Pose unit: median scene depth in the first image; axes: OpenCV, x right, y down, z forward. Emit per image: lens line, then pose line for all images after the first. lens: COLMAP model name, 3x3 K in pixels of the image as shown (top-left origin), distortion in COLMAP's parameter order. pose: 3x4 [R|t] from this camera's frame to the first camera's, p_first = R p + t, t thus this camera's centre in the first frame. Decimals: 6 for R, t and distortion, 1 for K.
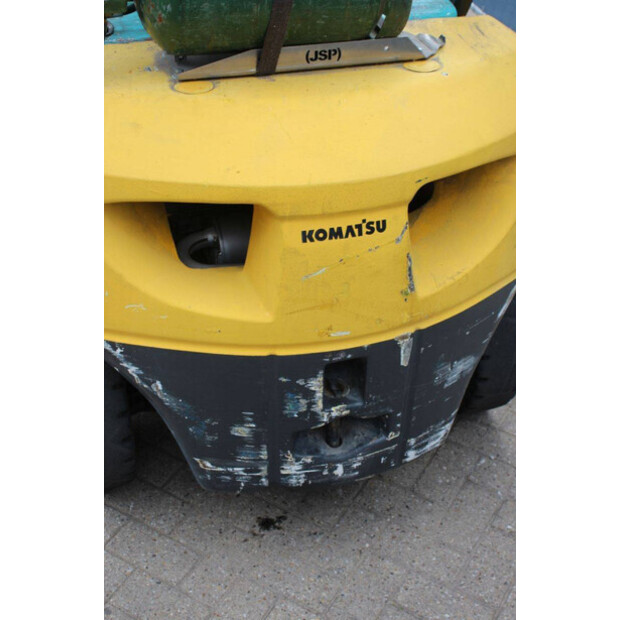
lens RADIAL K [[942.8, 0, 310.0], [0, 942.8, 310.0], [0, 0, 1]] dist [0.033280, 0.673685]
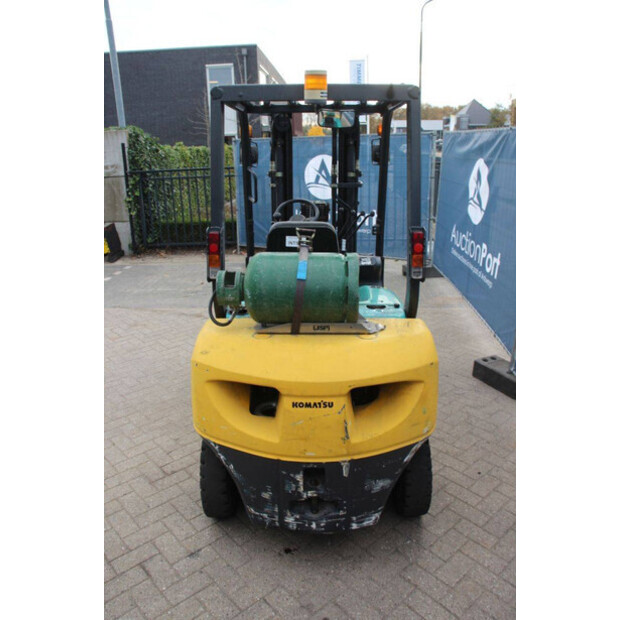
lens RADIAL K [[511.5, 0, 310.0], [0, 511.5, 310.0], [0, 0, 1]] dist [-0.186574, 0.191994]
pose [[0.956172, 0.068823, -0.284601, 0.325134], [-0.151960, 0.947477, -0.281418, 0.036959], [0.250285, 0.312332, 0.916409, -0.132214]]
